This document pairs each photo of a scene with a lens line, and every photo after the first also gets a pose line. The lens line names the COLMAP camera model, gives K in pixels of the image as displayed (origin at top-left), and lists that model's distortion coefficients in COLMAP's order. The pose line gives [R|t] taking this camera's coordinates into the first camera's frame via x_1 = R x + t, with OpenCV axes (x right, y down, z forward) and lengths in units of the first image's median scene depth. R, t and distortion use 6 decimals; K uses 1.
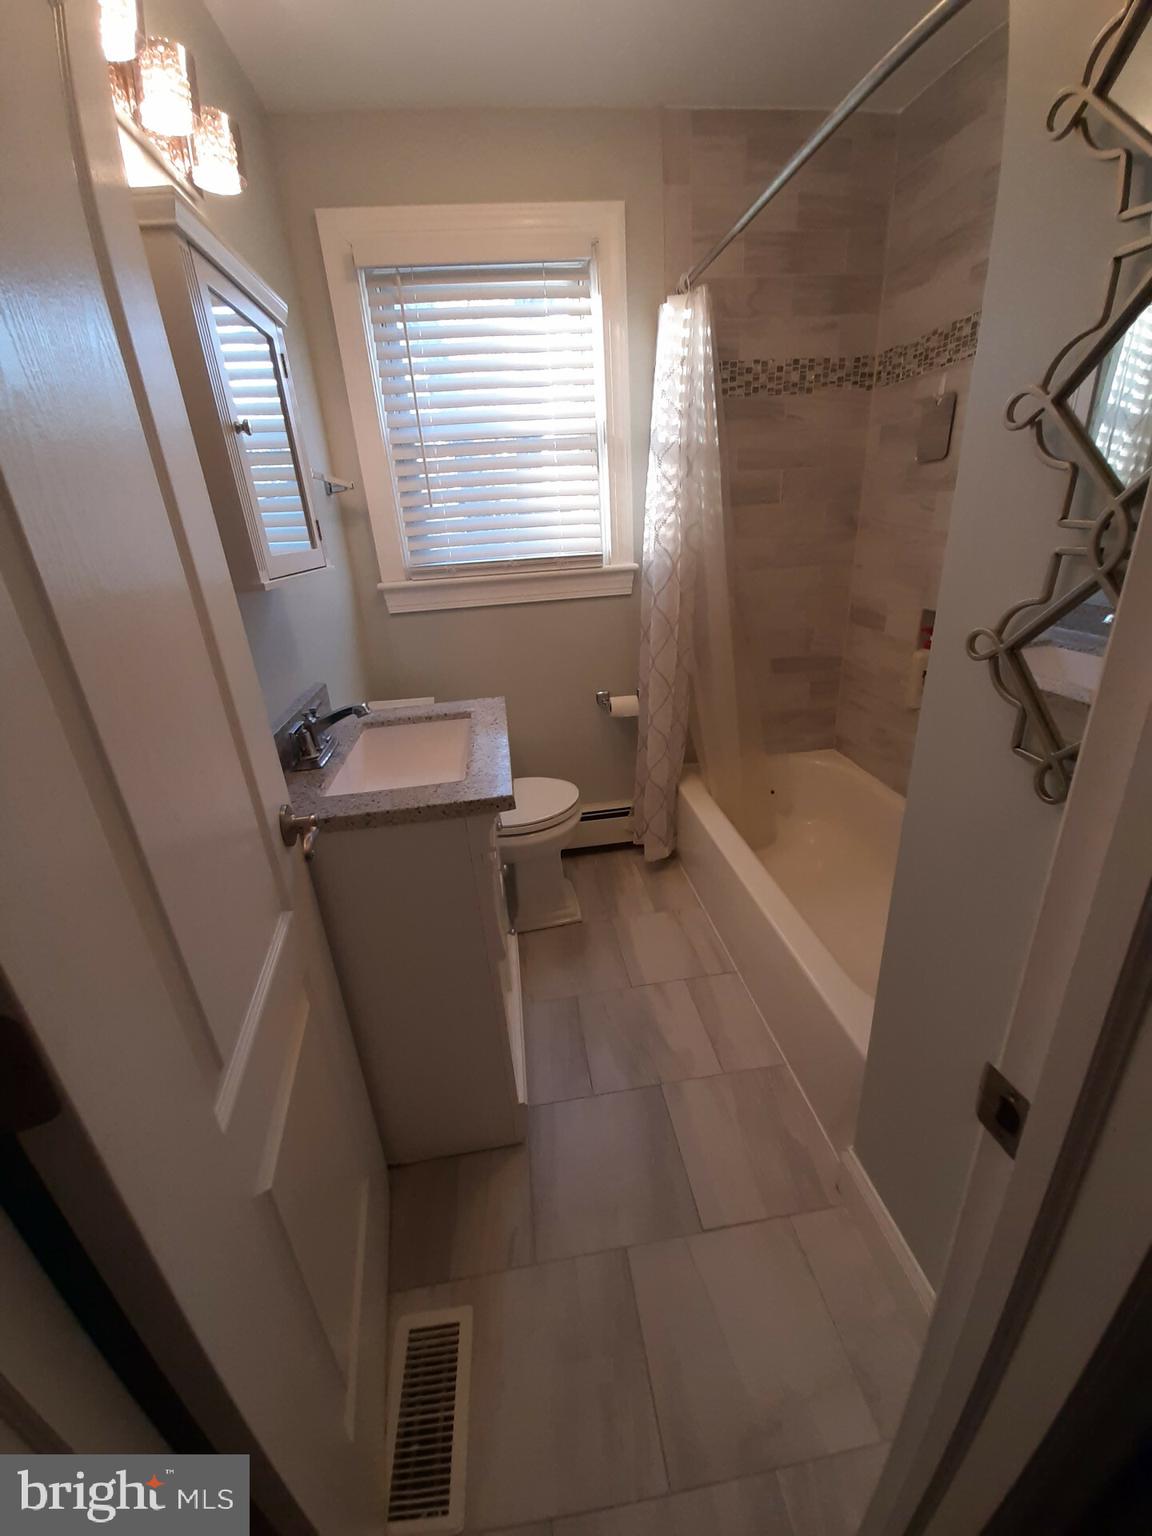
lens RADIAL K [[602.6, 0, 576.0], [0, 602.6, 768.0], [0, 0, 1]] dist [0.019331, -0.013671]
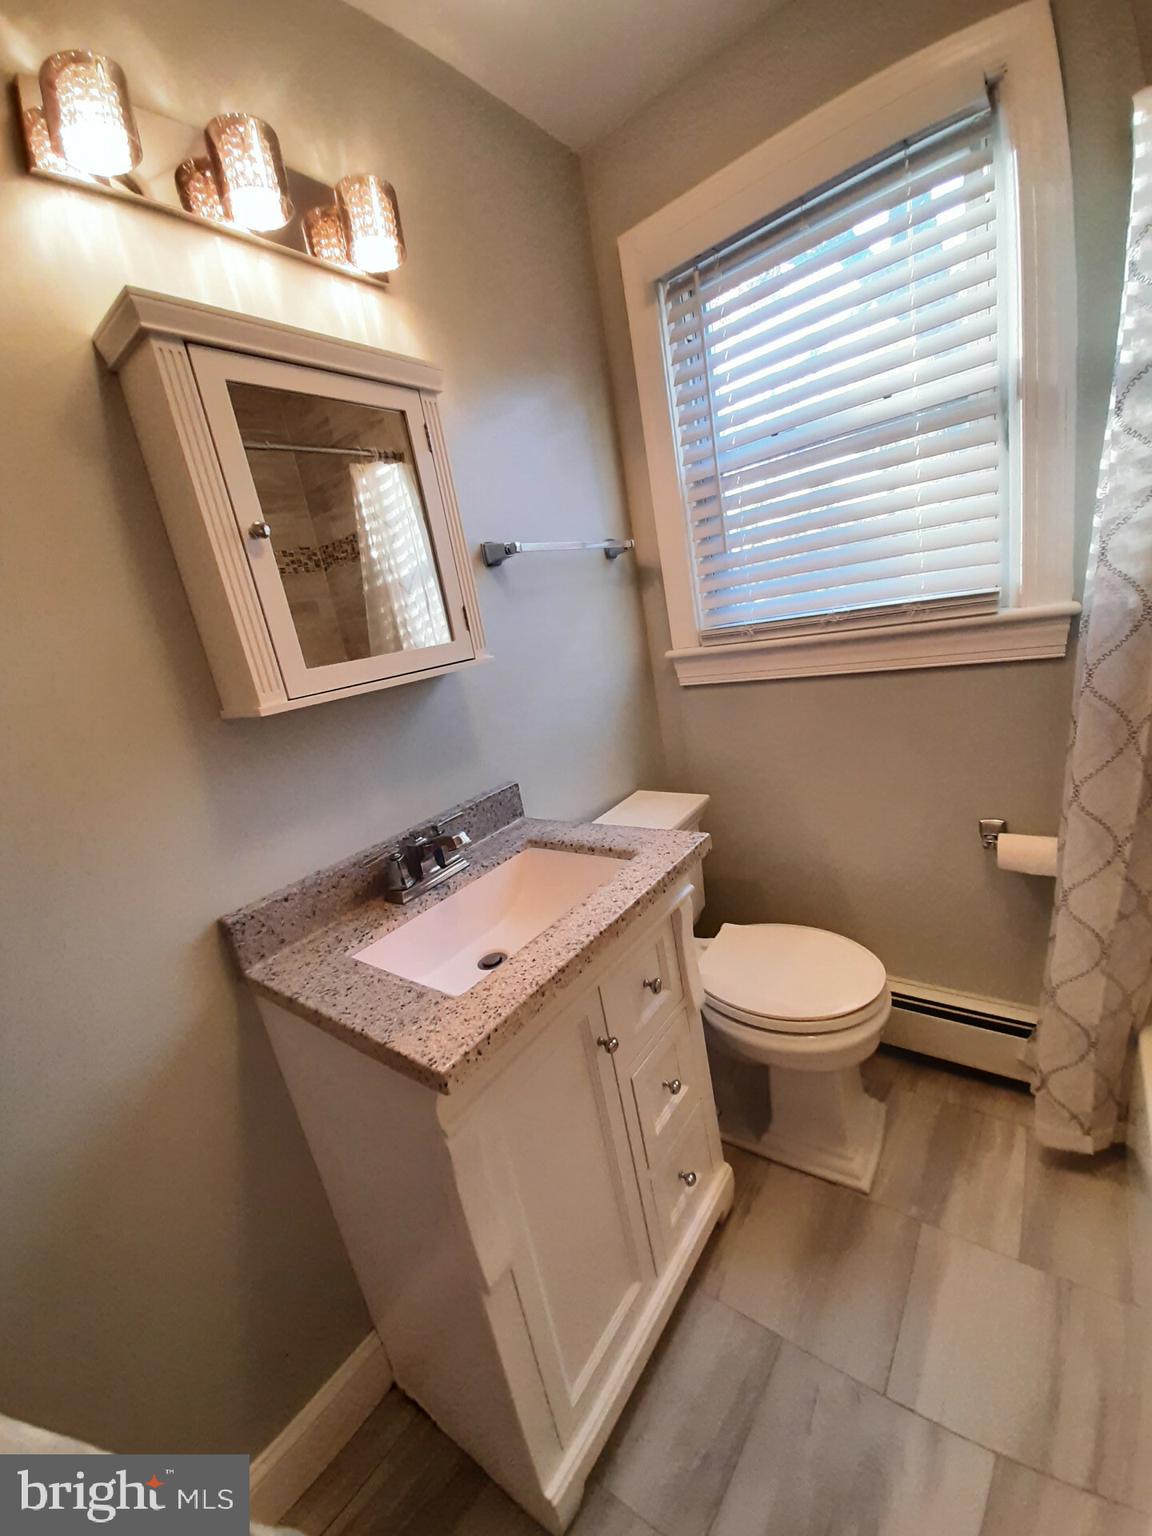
lens RADIAL K [[602.6, 0, 576.0], [0, 602.6, 768.0], [0, 0, 1]] dist [0.019331, -0.013671]
pose [[0.710965, 0.114905, -0.693776, 0.178777], [-0.146129, 0.989165, 0.014079, -0.138785], [0.687877, 0.091371, 0.720053, 0.327105]]
